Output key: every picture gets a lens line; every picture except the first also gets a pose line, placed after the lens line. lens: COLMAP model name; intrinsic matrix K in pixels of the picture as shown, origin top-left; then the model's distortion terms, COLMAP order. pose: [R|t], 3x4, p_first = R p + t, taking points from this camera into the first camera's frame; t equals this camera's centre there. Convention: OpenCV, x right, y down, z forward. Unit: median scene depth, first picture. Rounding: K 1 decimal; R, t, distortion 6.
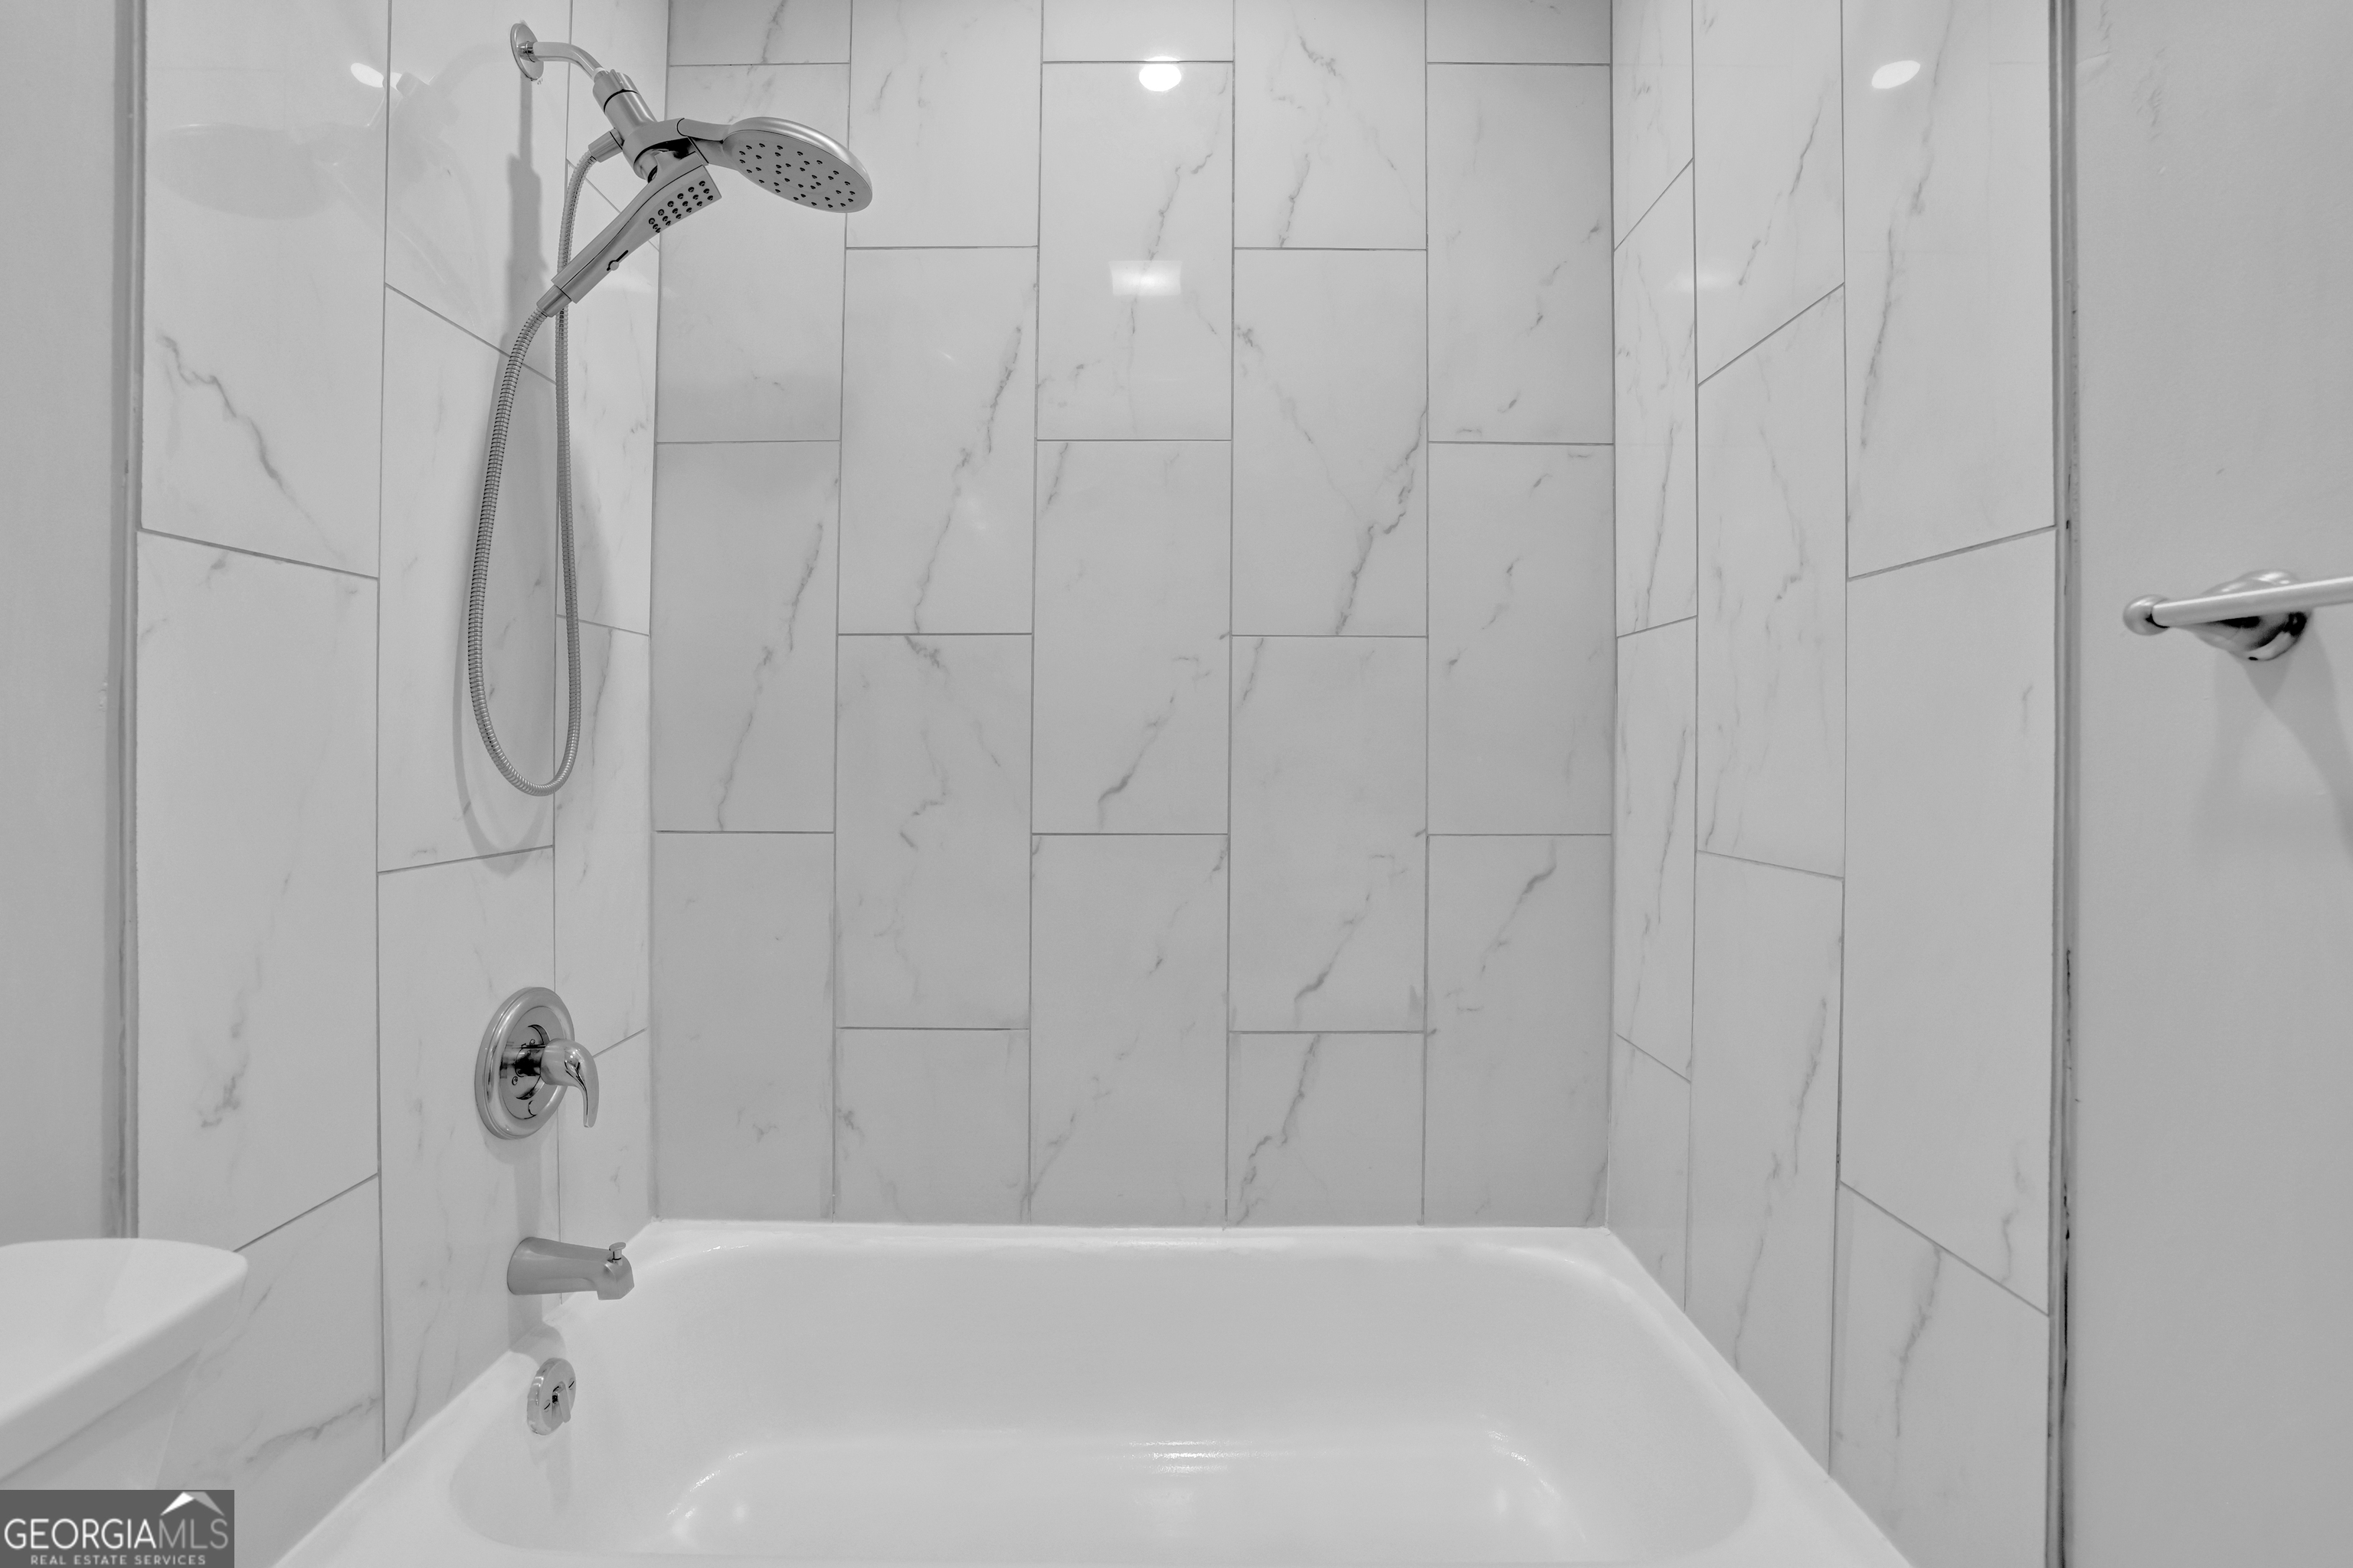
lens RADIAL K [[1030.0, 0, 1170.0], [0, 1030.0, 738.9], [0, 0, 1]] dist [-0.038049, 0.010222]
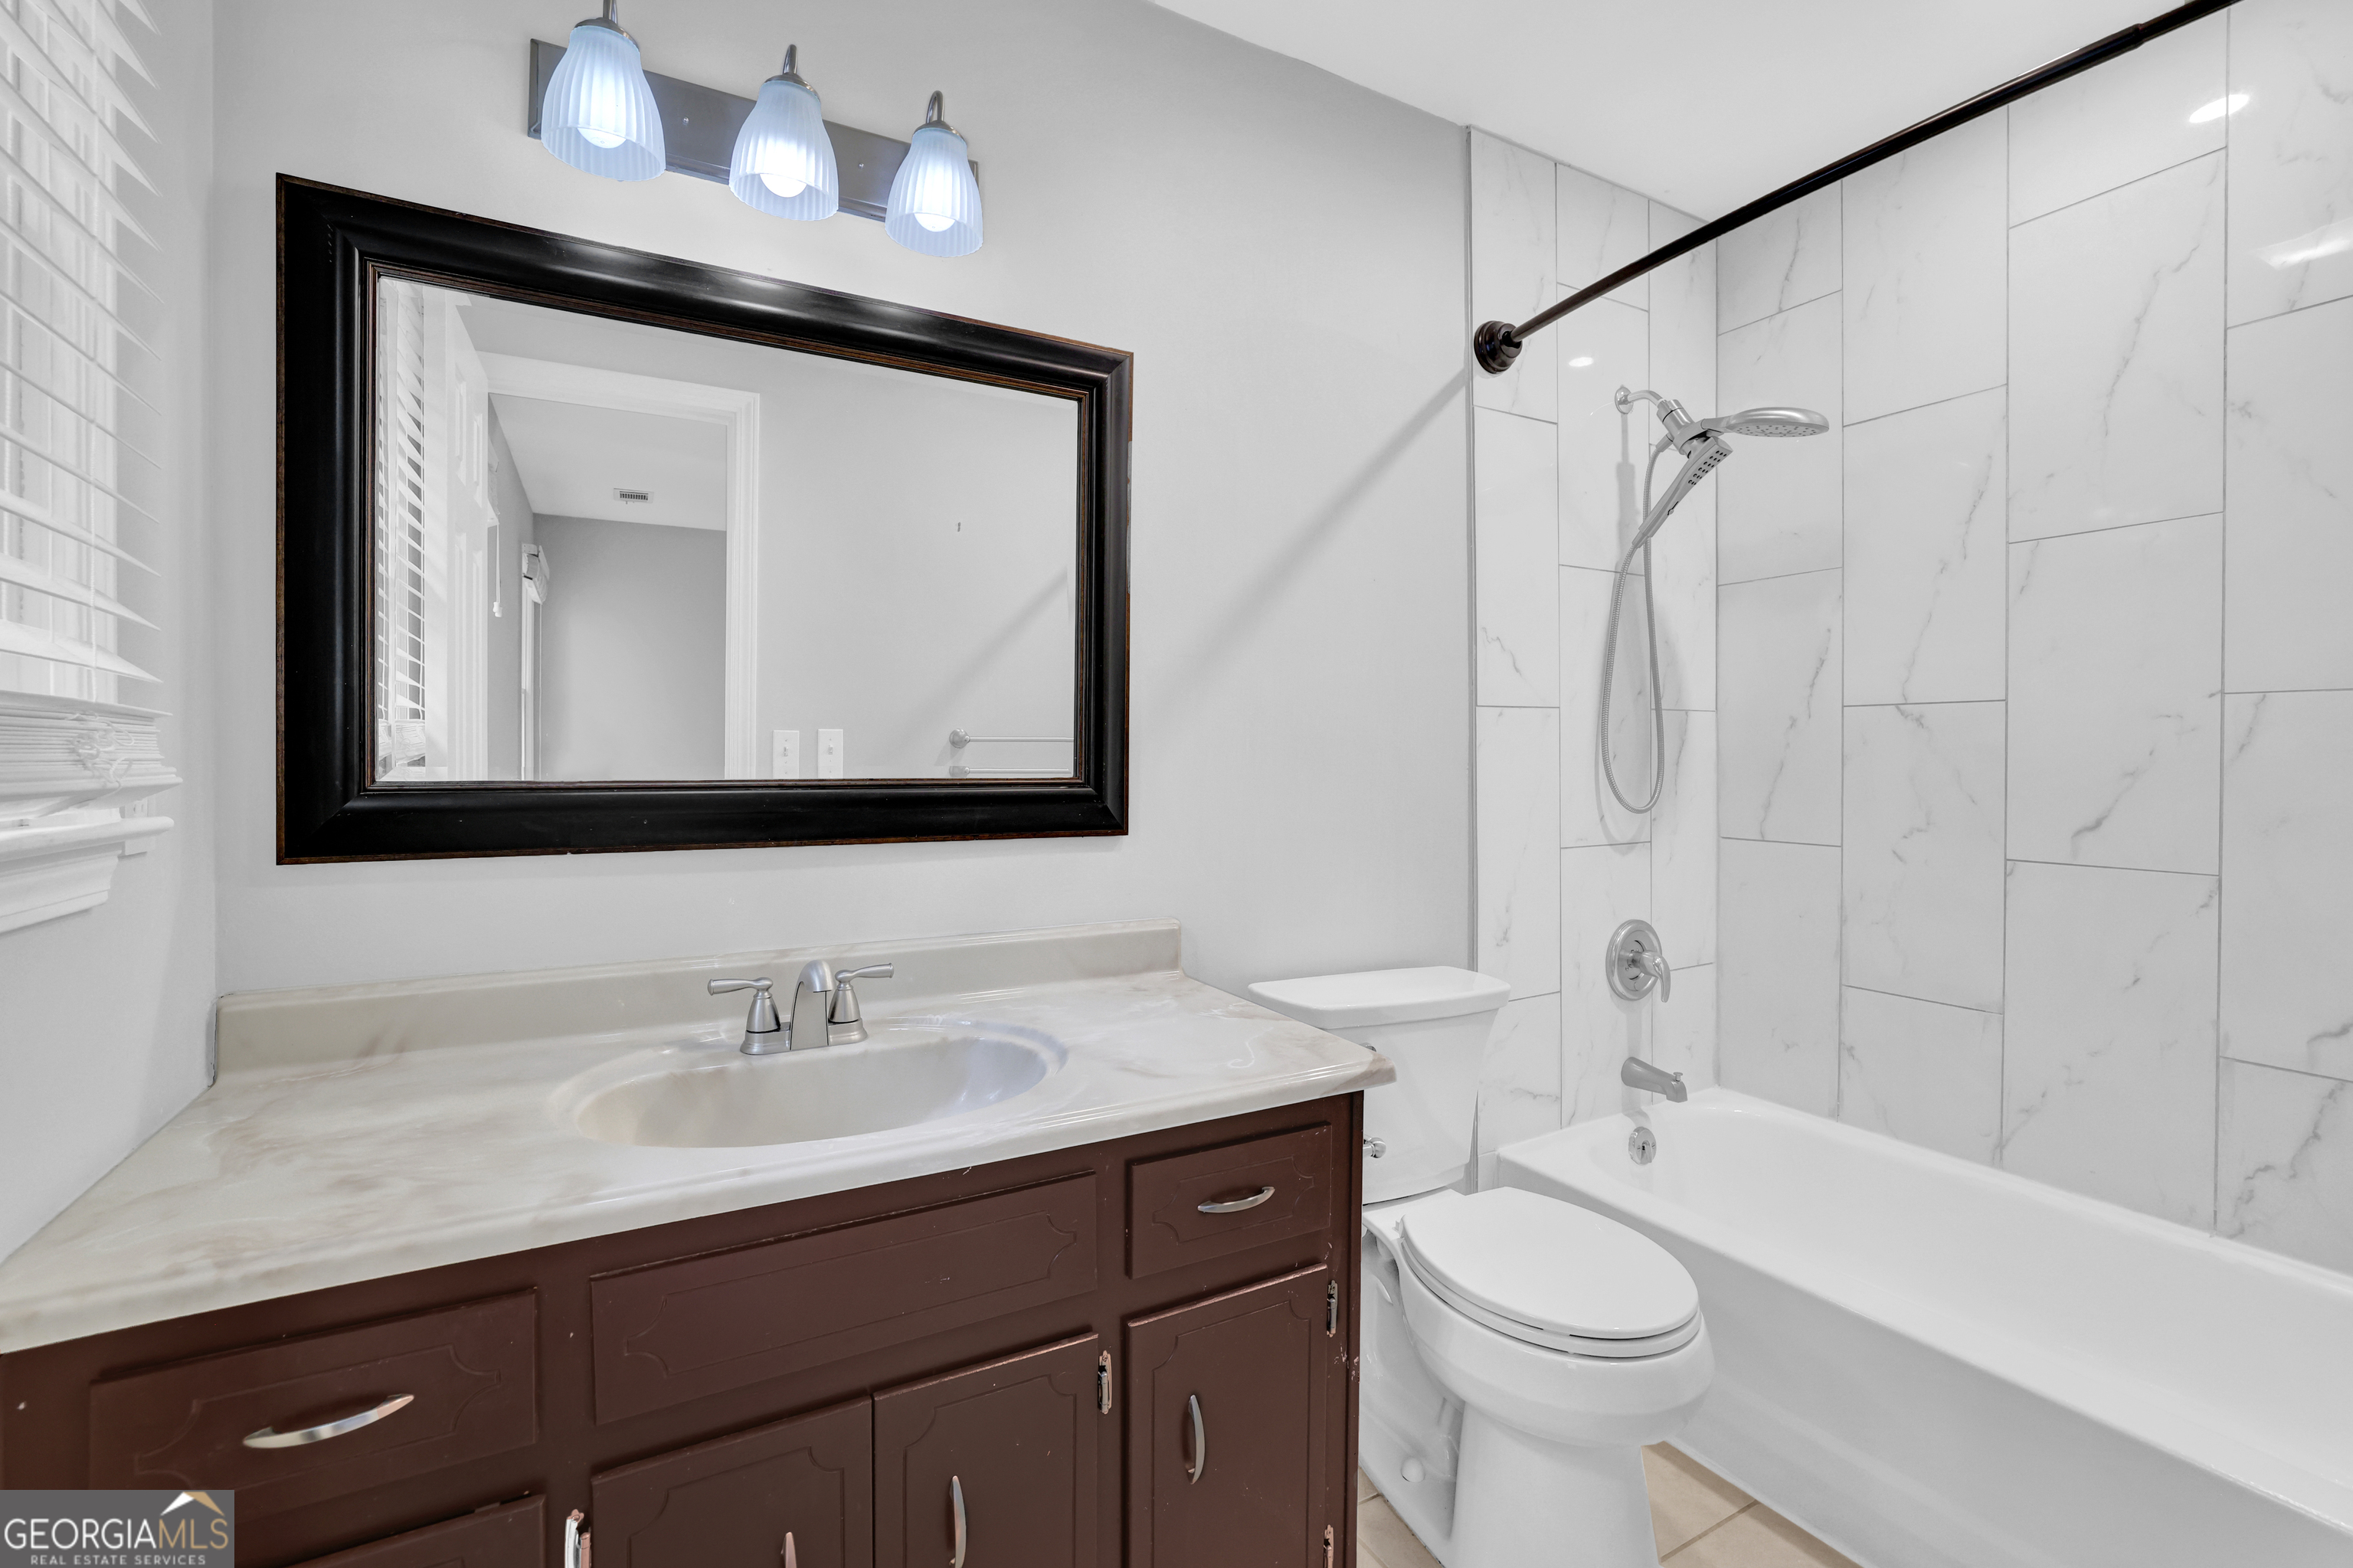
lens RADIAL K [[1030.0, 0, 1156.6], [0, 1030.0, 749.0], [0, 0, 1]] dist [-0.038049, 0.010222]
pose [[0.480553, -0.003614, -0.876958, 0.462262], [0.012417, 0.999919, 0.002684, -0.061111], [0.876878, -0.012180, 0.480559, -0.515125]]
